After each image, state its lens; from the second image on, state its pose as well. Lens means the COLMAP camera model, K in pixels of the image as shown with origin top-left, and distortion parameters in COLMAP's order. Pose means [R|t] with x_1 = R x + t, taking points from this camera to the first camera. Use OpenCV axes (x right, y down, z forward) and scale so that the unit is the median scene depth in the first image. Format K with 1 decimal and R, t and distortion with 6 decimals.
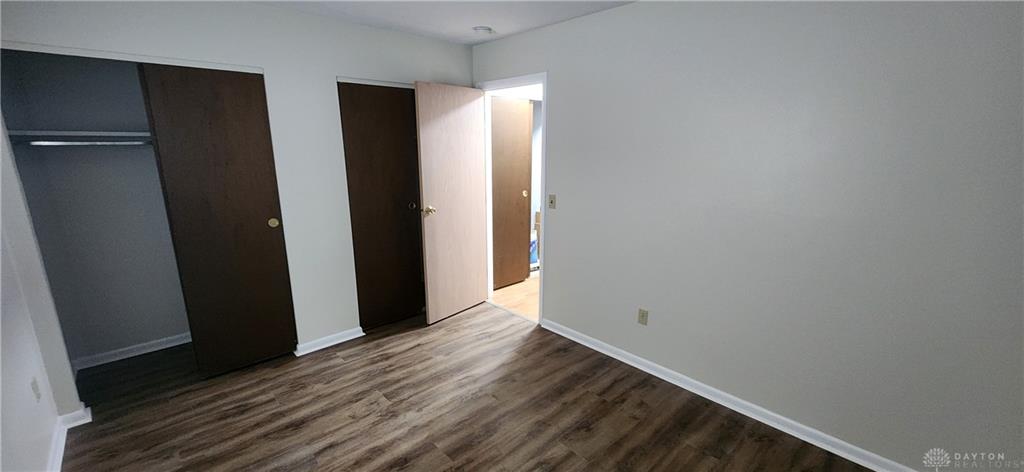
lens RADIAL K [[418.3, 0, 516.1], [0, 418.3, 242.7], [0, 0, 1]] dist [0.000300, -0.000107]
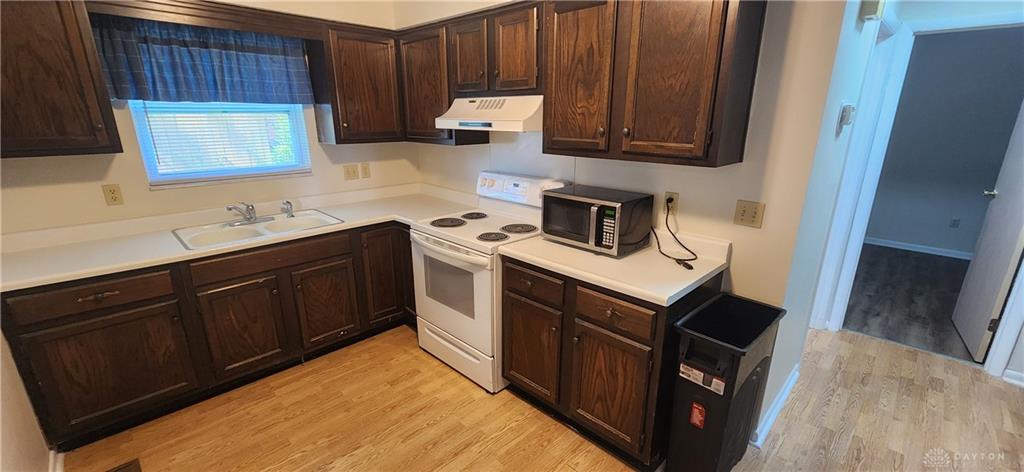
lens RADIAL K [[418.3, 0, 516.1], [0, 418.3, 242.7], [0, 0, 1]] dist [0.000300, -0.000107]
pose [[-0.999414, 0.007129, -0.033479, 1.083661], [-0.010799, 0.862446, 0.506034, -0.560322], [0.032481, 0.506099, -0.861864, 2.361066]]
